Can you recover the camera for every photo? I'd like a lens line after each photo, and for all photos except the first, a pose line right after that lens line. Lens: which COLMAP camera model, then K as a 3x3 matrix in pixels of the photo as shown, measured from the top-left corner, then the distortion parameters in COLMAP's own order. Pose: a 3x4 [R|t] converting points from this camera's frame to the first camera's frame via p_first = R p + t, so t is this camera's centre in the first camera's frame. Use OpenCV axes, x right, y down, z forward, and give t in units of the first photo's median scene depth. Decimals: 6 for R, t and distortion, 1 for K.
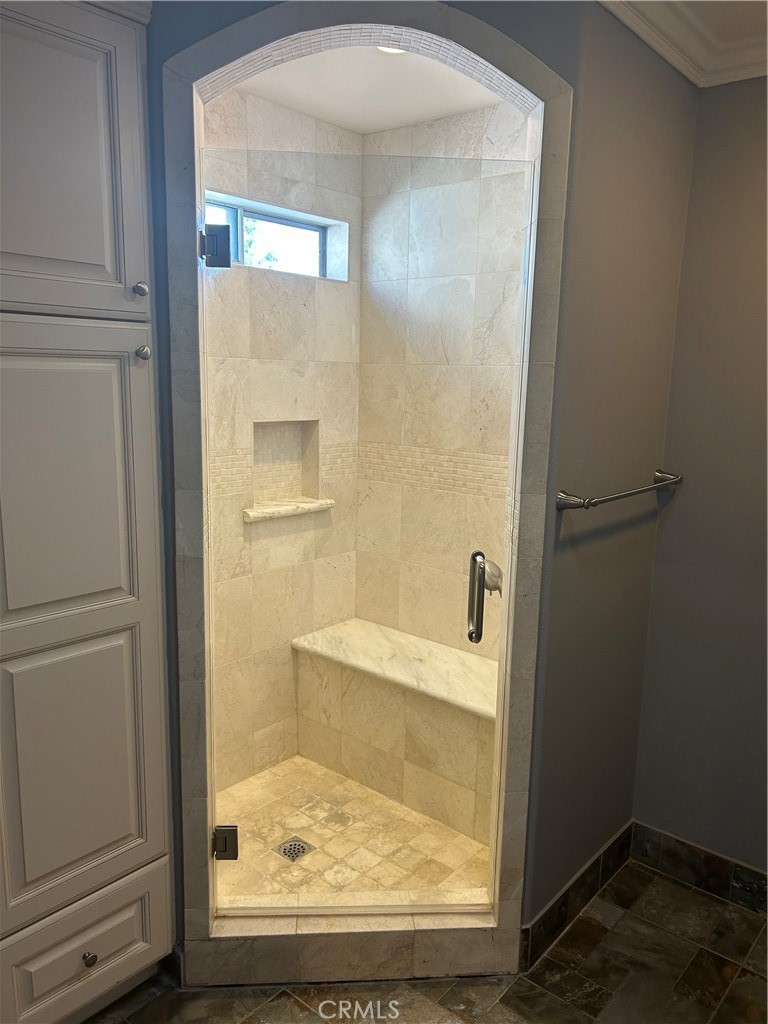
lens RADIAL K [[771.6, 0, 384.3], [0, 771.6, 511.5], [0, 0, 1]] dist [0.028051, -0.040970]
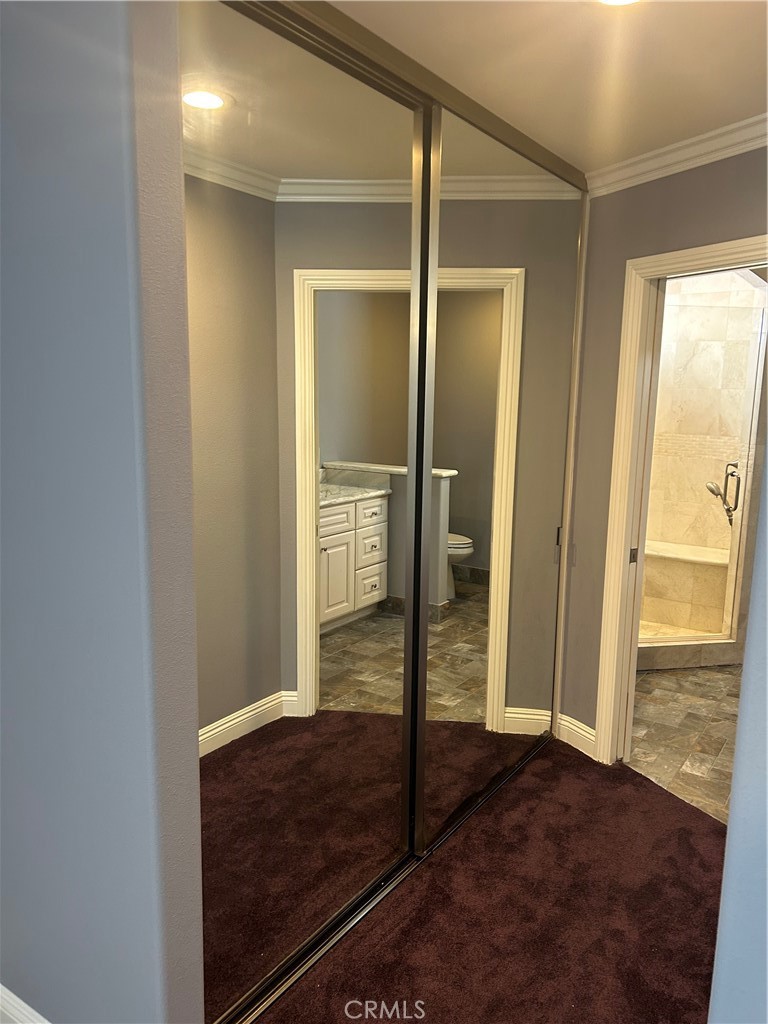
lens RADIAL K [[771.6, 0, 384.1], [0, 771.6, 513.8], [0, 0, 1]] dist [0.028051, -0.040970]
pose [[0.993379, -0.021390, 0.112871, -1.044541], [0.022826, 0.999674, -0.011437, 0.161350], [-0.112590, 0.013938, 0.993544, -1.046377]]
